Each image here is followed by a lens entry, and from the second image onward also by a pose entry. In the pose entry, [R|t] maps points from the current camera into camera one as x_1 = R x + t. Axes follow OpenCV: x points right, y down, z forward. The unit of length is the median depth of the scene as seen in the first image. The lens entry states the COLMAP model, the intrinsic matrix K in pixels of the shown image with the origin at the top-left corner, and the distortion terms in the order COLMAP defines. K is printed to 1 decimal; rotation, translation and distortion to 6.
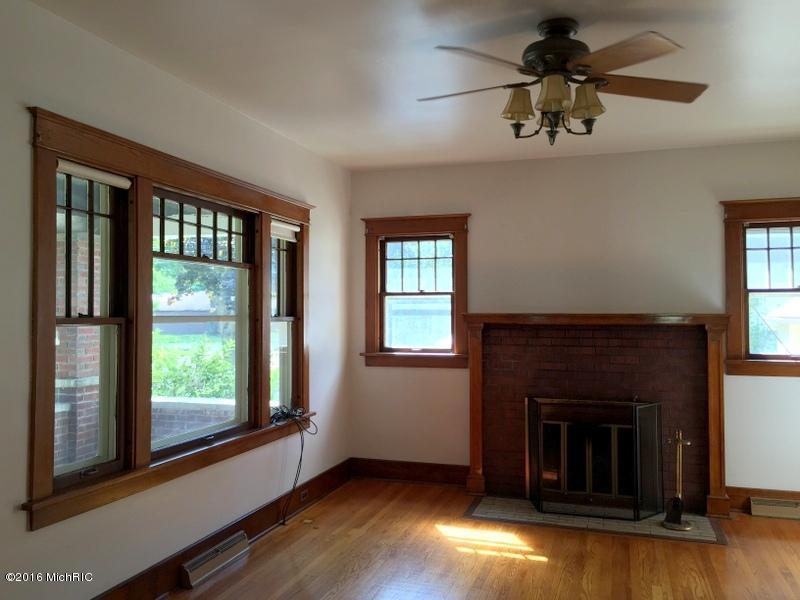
lens RADIAL K [[681.1, 0, 396.7], [0, 681.1, 296.8], [0, 0, 1]] dist [0.072562, -0.095567]
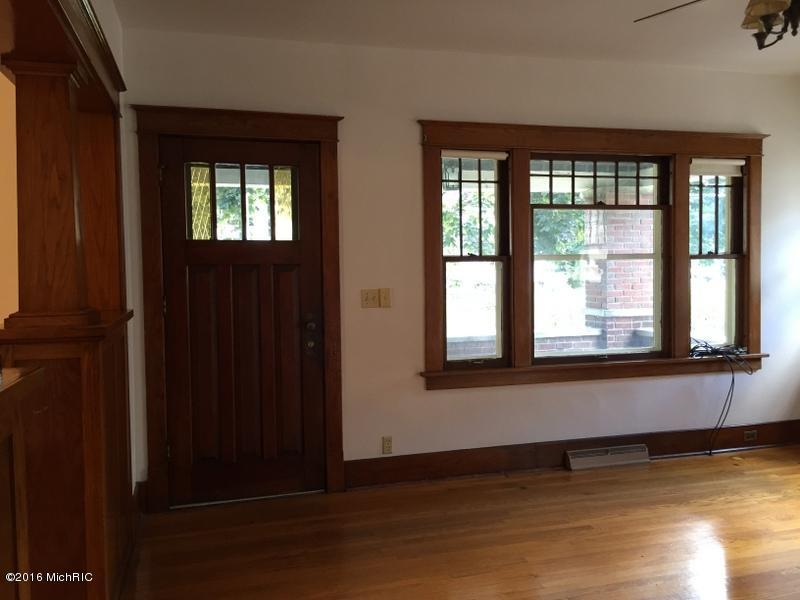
lens RADIAL K [[681.1, 0, 400.3], [0, 681.1, 297.8], [0, 0, 1]] dist [0.072562, -0.095567]
pose [[0.558840, 0.032956, -0.828620, 0.396521], [0.034292, 0.997437, 0.062797, 0.013398], [0.828566, -0.063508, 0.556278, 0.046507]]
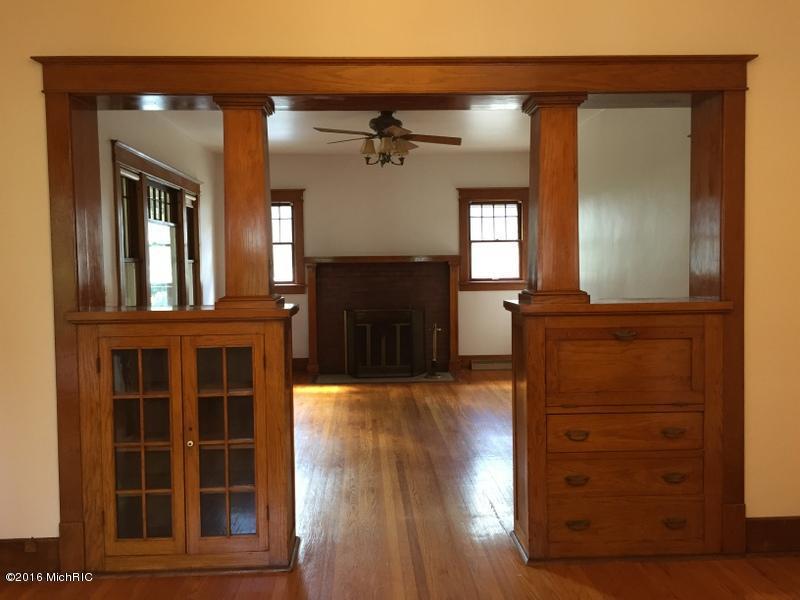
lens RADIAL K [[681.1, 0, 395.9], [0, 681.1, 295.3], [0, 0, 1]] dist [0.072562, -0.095567]
pose [[0.934965, -0.029008, 0.353551, -0.264100], [0.003107, 0.997282, 0.073608, -0.001077], [-0.354725, -0.067722, 0.932515, -0.515538]]
